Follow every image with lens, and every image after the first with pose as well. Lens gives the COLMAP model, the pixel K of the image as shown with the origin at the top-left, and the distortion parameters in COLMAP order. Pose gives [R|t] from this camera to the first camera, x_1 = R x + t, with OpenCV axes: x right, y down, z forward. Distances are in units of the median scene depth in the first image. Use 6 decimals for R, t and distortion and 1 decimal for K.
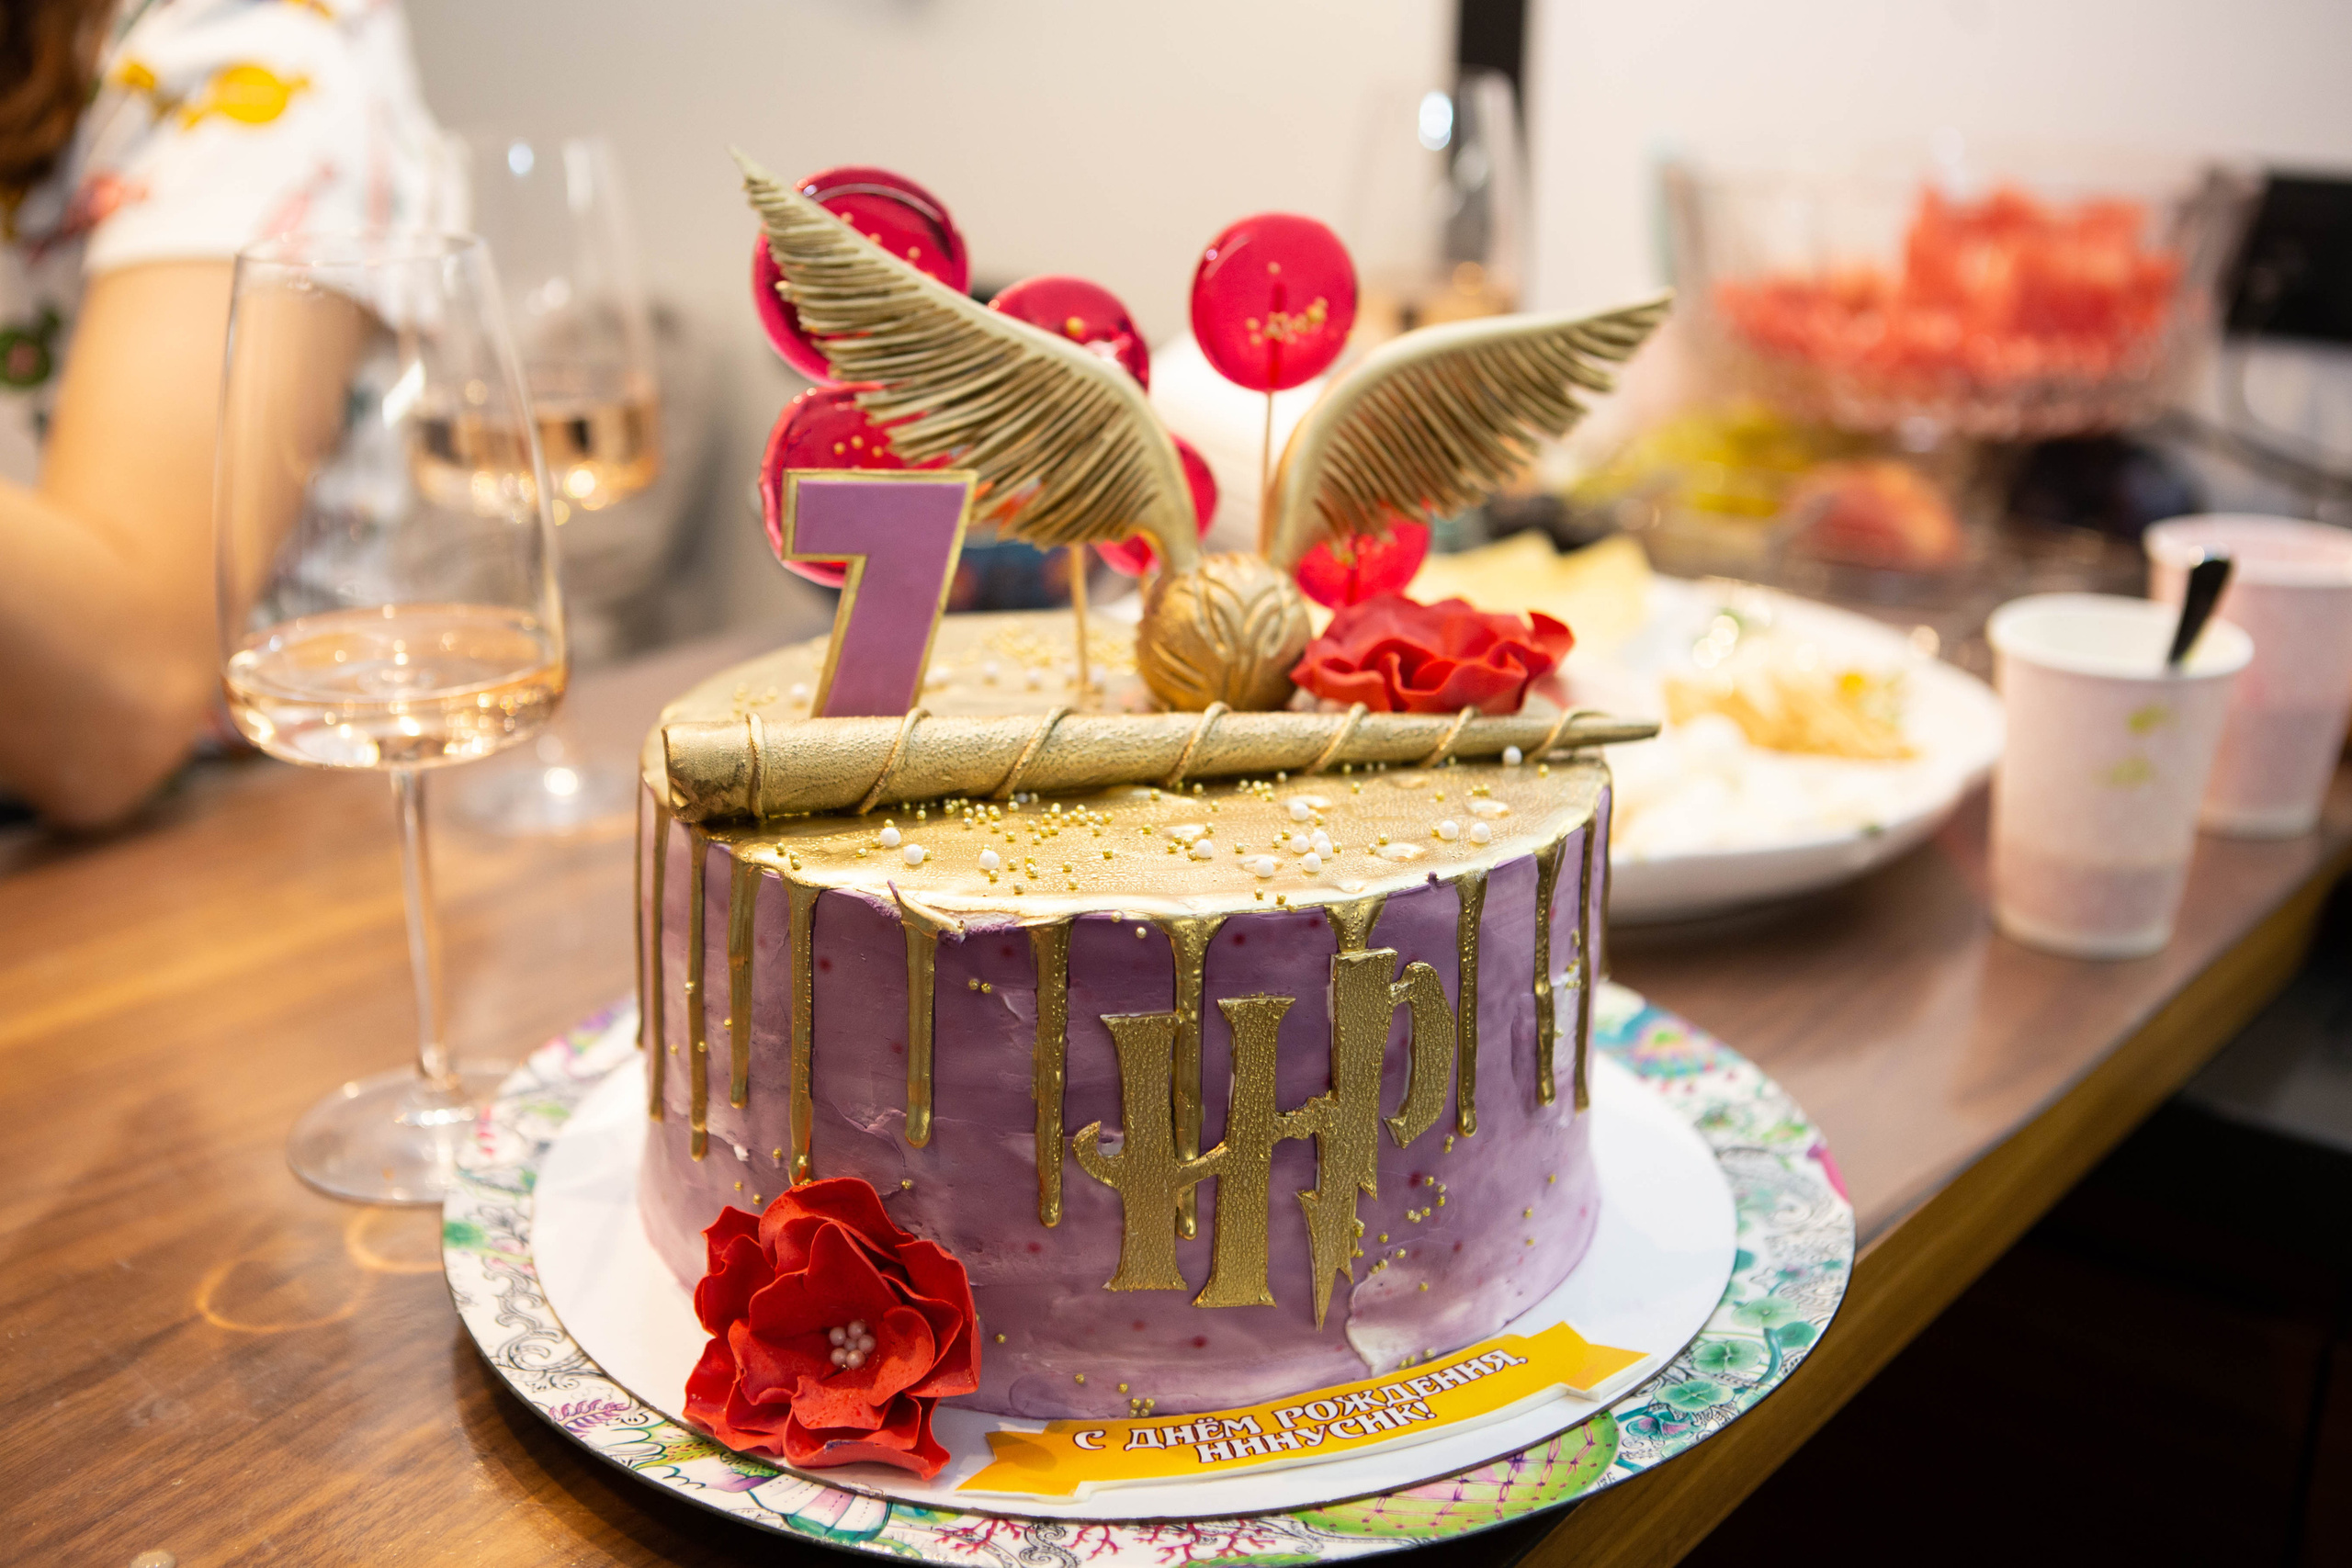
lens RADIAL K [[2616.8, 0, 1136.5], [0, 2616.8, 806.2], [0, 0, 1]] dist [-0.048523, 0.000000]
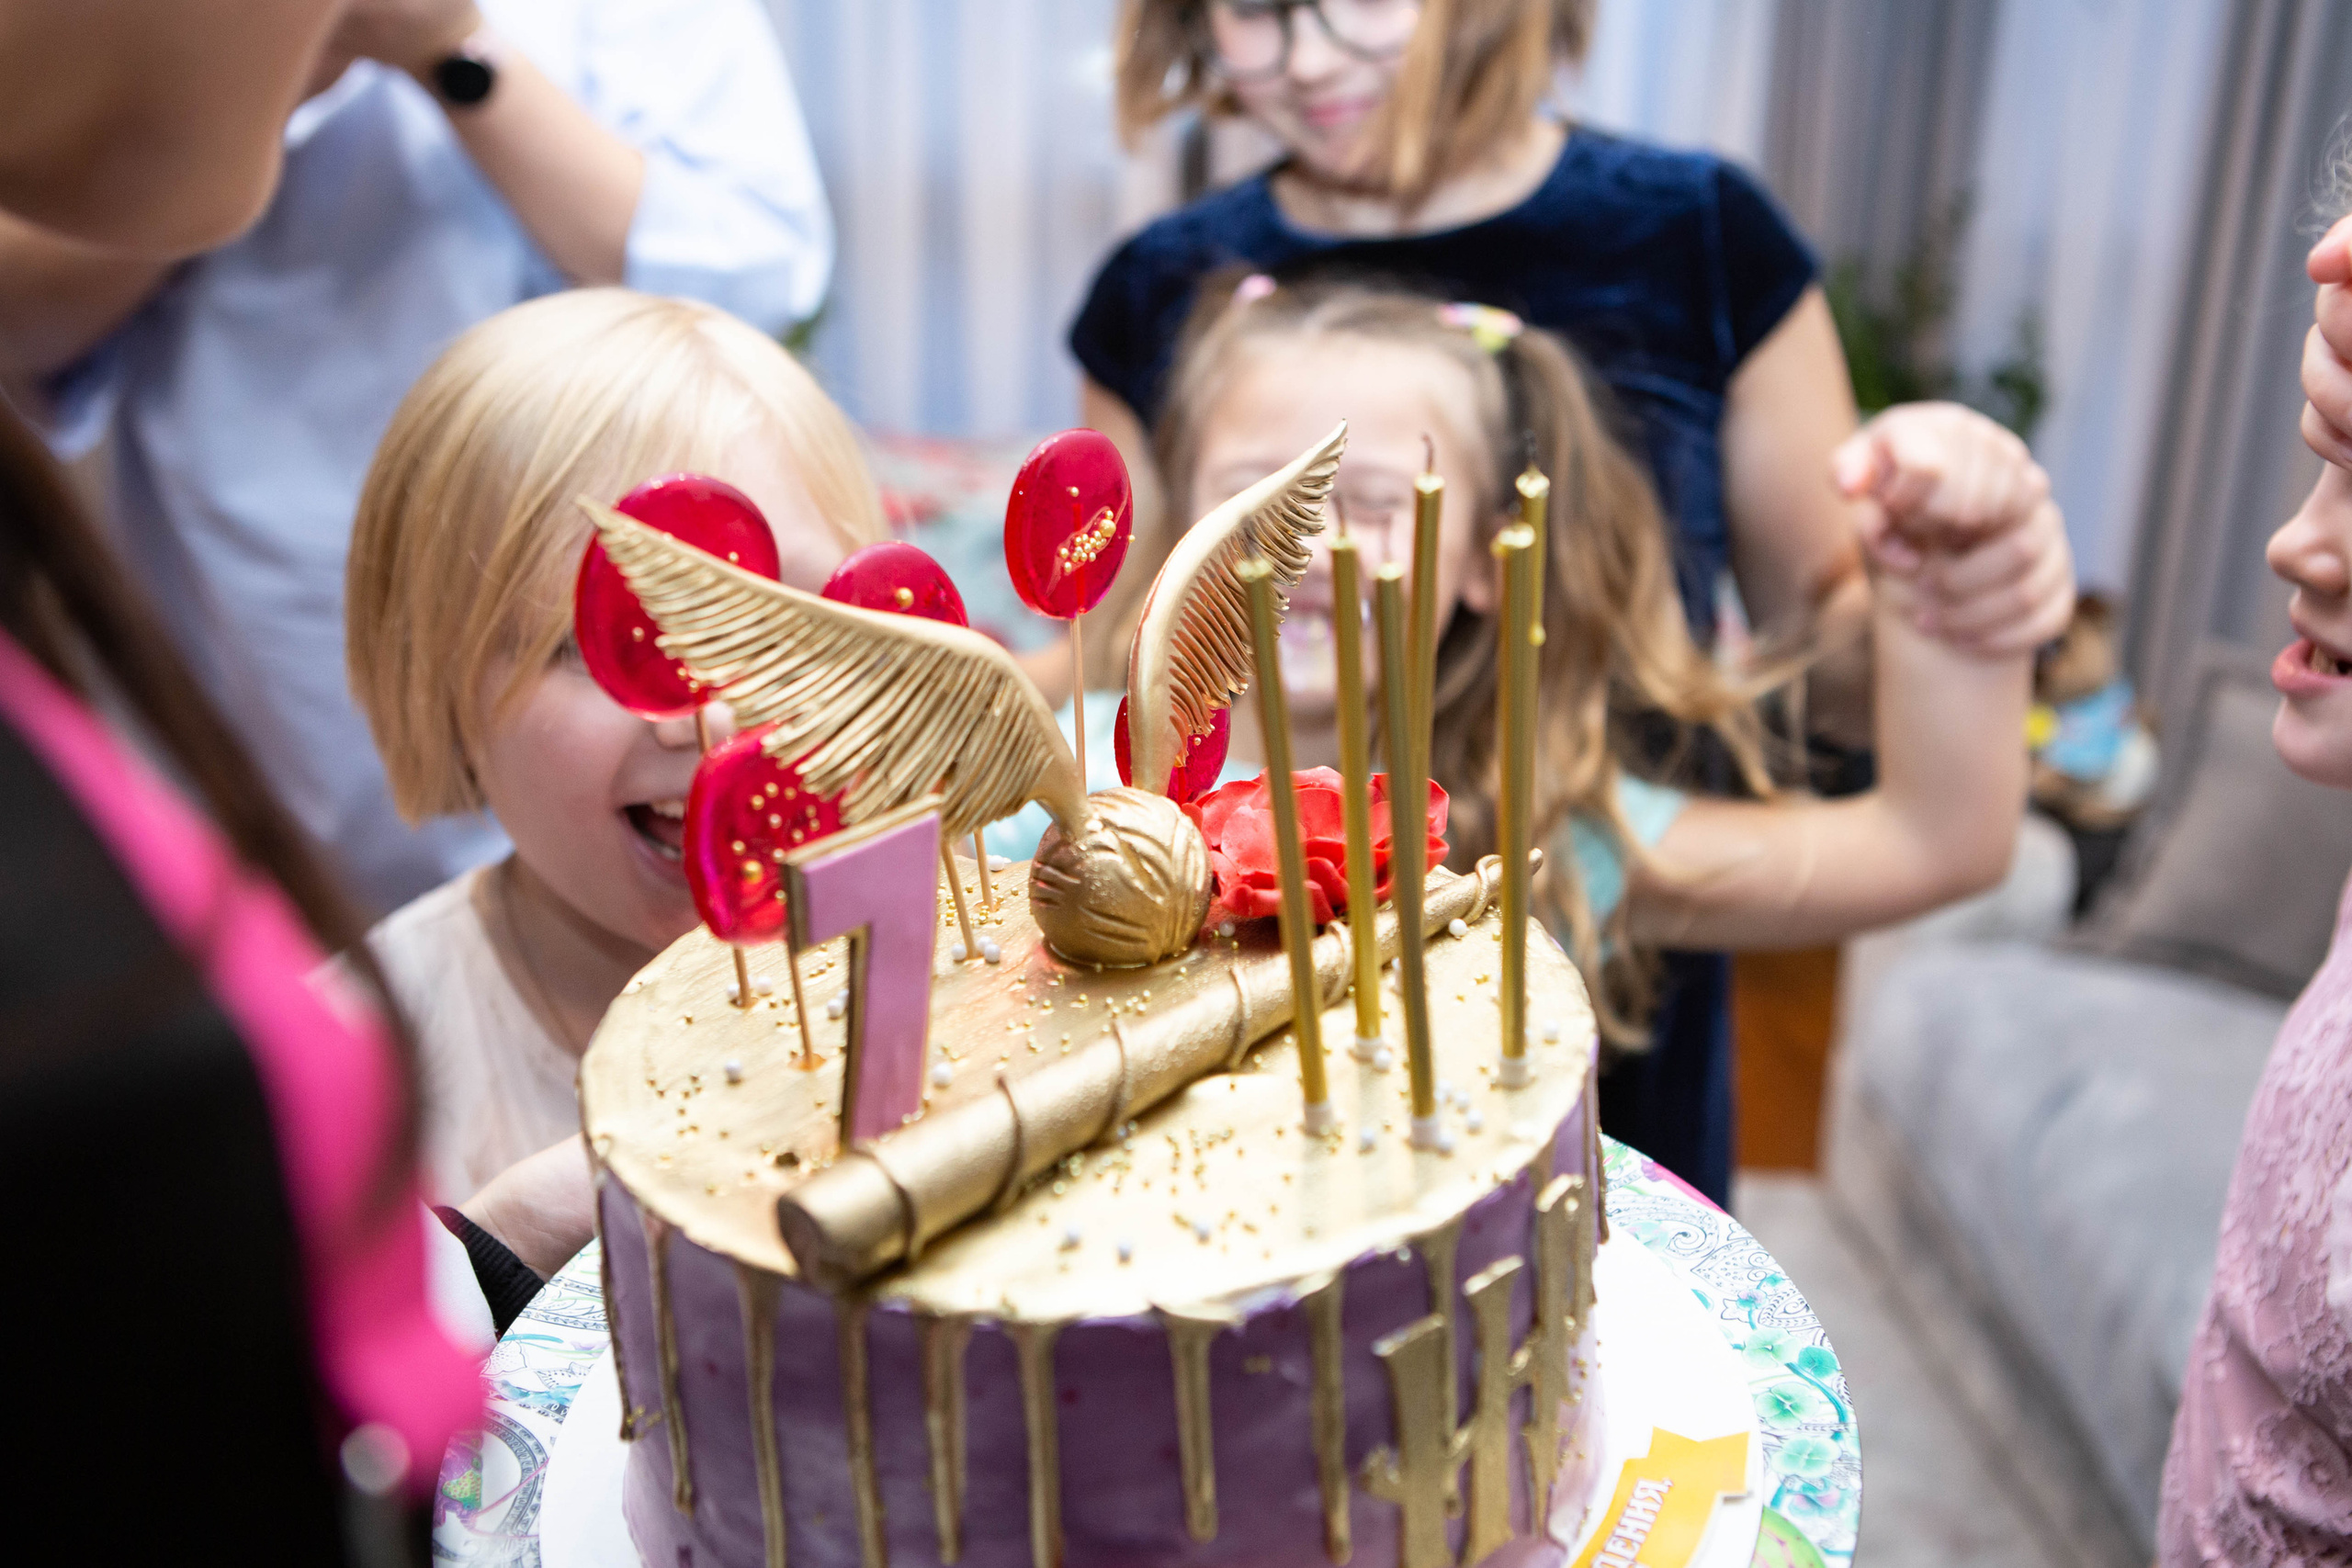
lens RADIAL K [[2395.4, 0, 1241.2], [0, 2395.4, 724.2], [0, 0, 1]] dist [-0.076616, 0.000000]
pose [[0.833887, -0.242793, 0.495665, -0.405848], [0.219743, 0.969850, 0.105377, -0.231514], [-0.506305, 0.021047, 0.862097, 0.239763]]
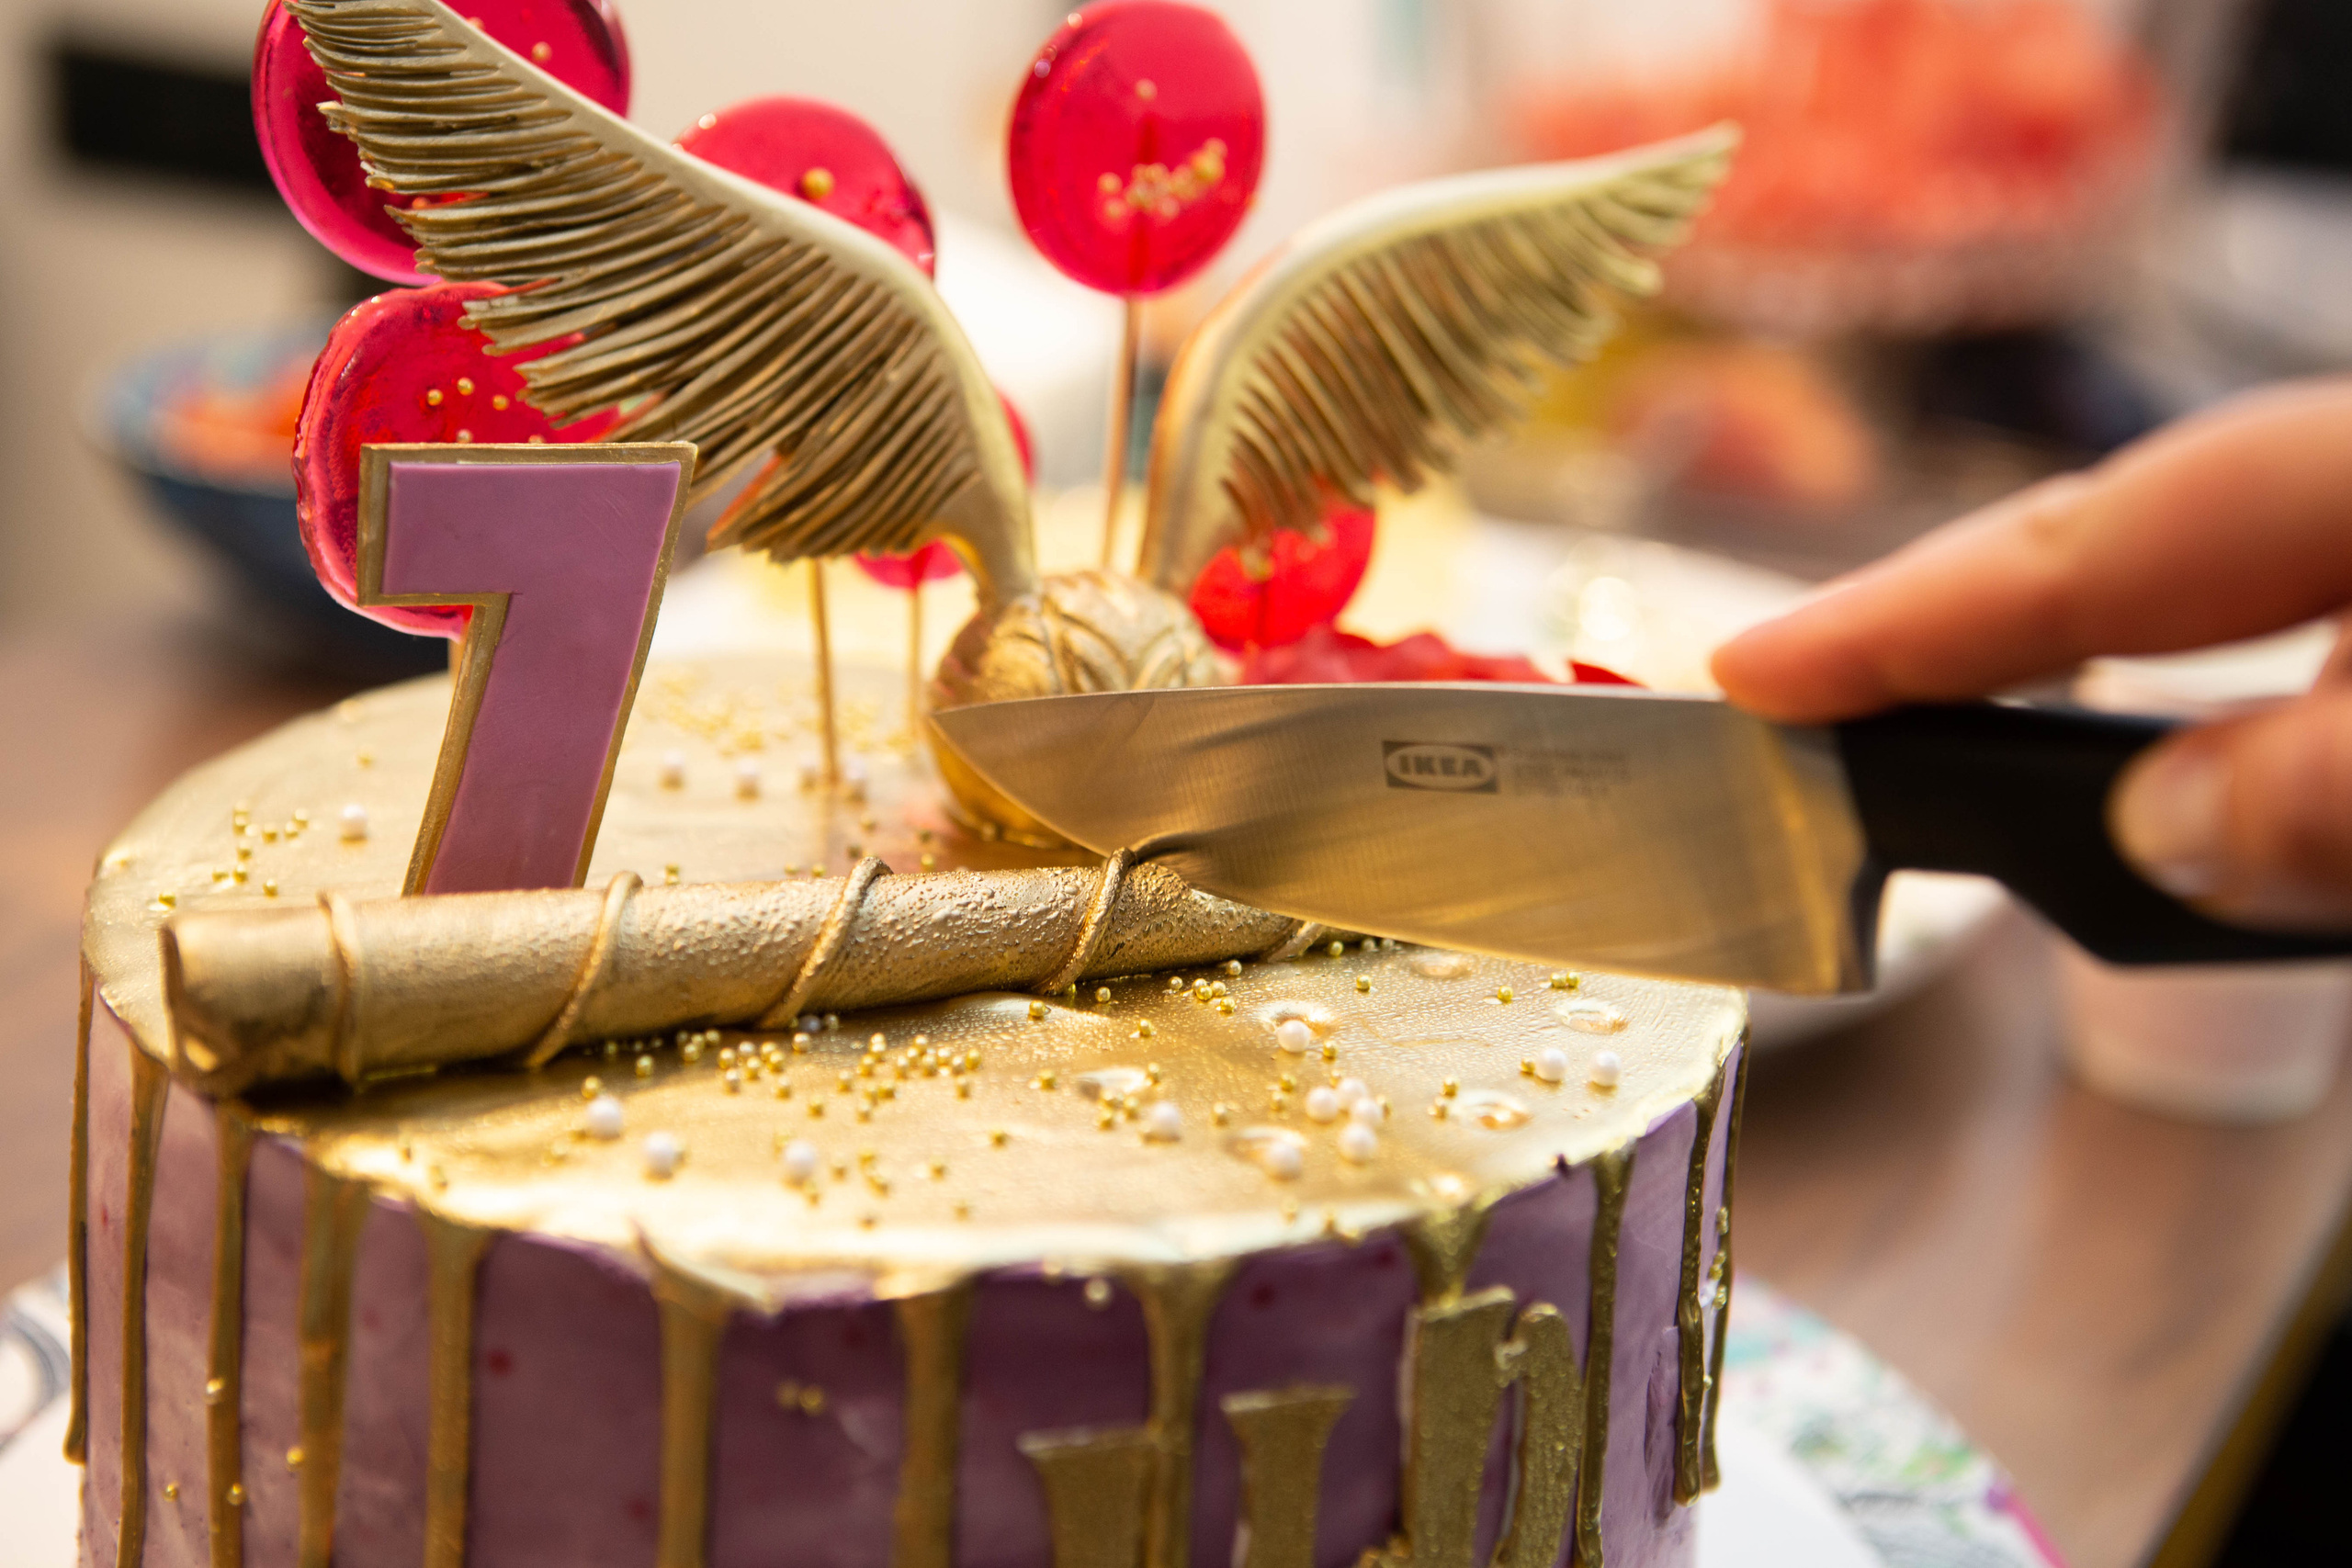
lens RADIAL K [[3450.8, 0, 1160.6], [0, 3450.8, 773.8], [0, 0, 1]] dist [0.044483, 0.000000]
pose [[0.980153, -0.018266, 0.197401, -0.118980], [0.016575, 0.999810, 0.010218, -0.065292], [-0.197550, -0.006743, 0.980270, 0.250061]]
